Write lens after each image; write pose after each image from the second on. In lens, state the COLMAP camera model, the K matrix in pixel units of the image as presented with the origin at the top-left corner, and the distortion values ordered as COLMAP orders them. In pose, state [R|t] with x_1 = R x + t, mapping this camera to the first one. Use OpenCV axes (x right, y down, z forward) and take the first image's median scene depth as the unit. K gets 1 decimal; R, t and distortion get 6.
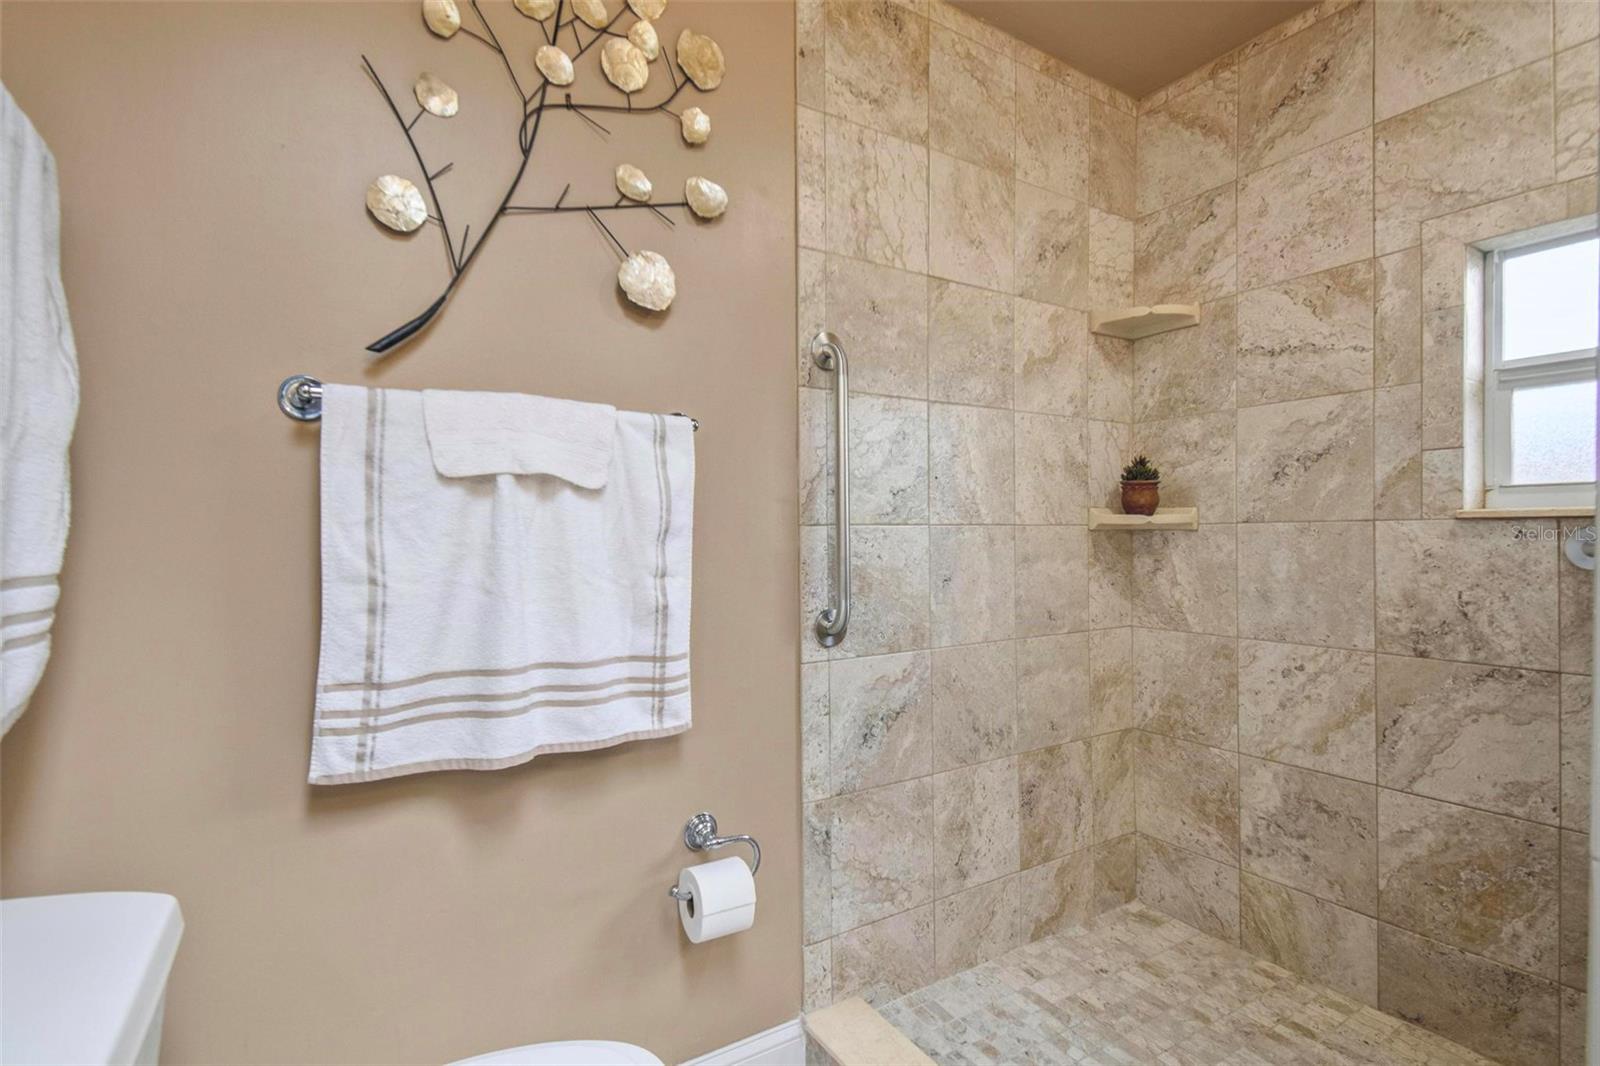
lens RADIAL K [[746.5, 0, 800.0], [0, 746.5, 533.0], [0, 0, 1]] dist [0.051019, -0.026860]
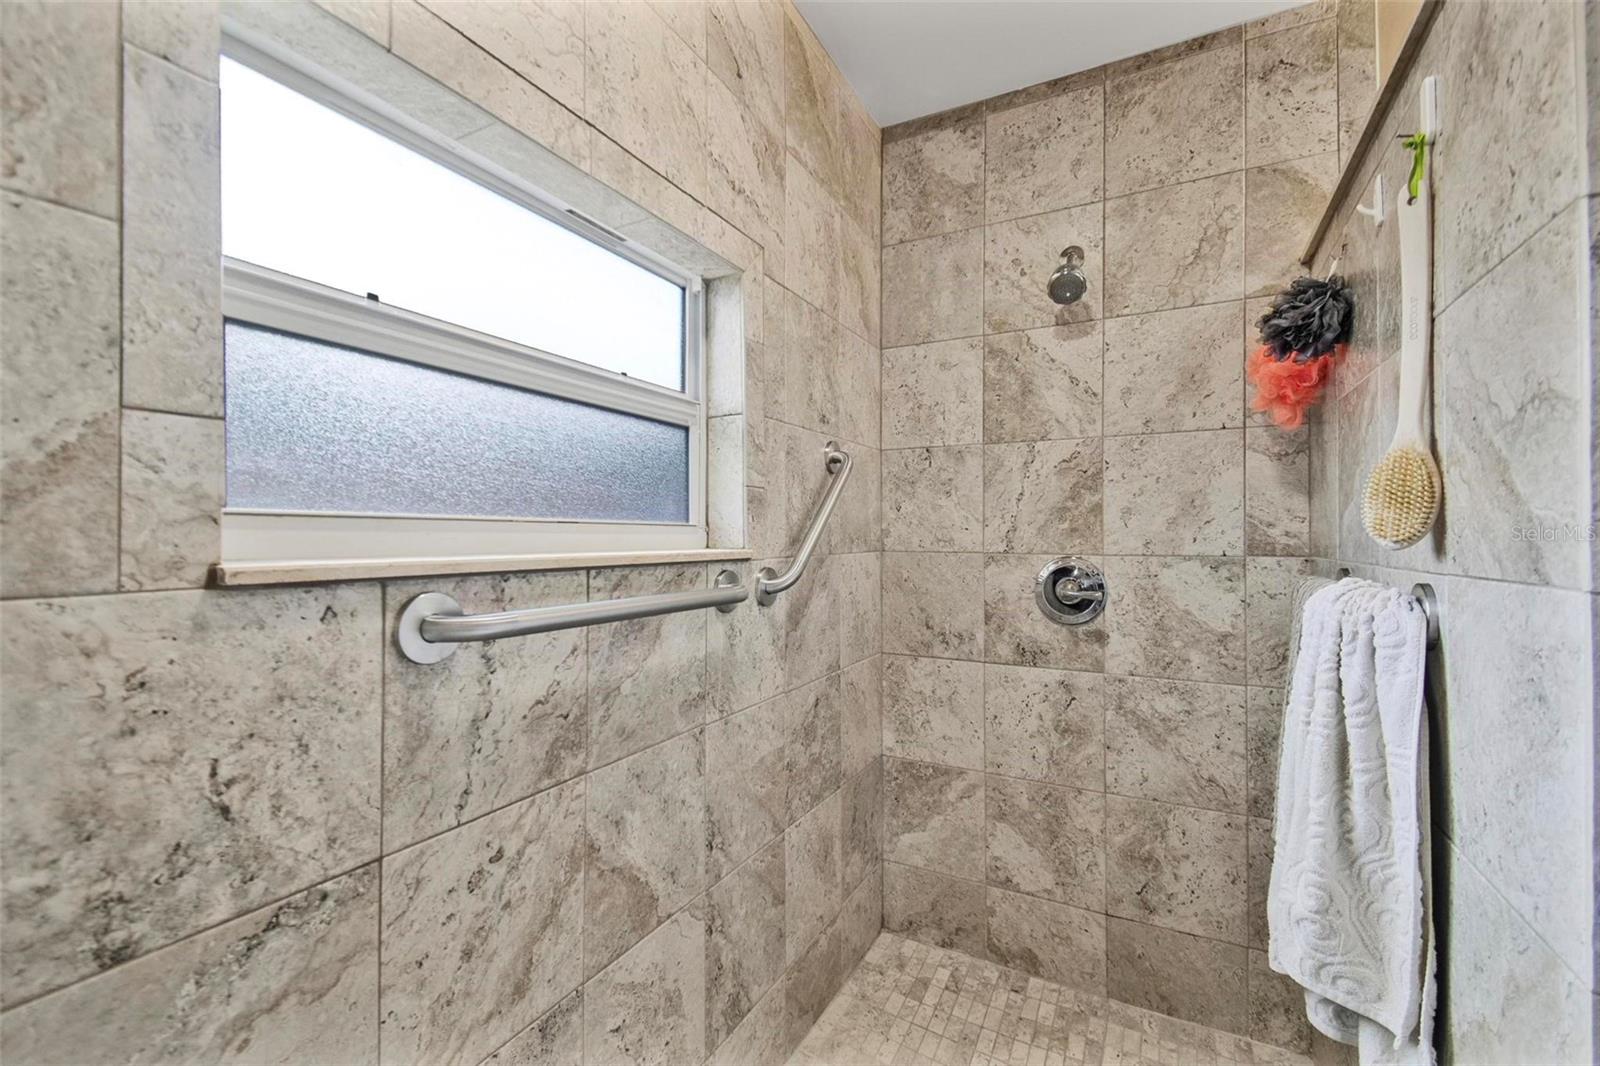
lens RADIAL K [[705.8, 0, 793.4], [0, 705.8, 535.8], [0, 0, 1]] dist [0.039182, -0.020854]
pose [[-0.499428, 0.002985, 0.866350, 0.318916], [-0.002535, 0.999985, -0.004906, -0.040563], [-0.866351, -0.004646, -0.499413, 0.814028]]
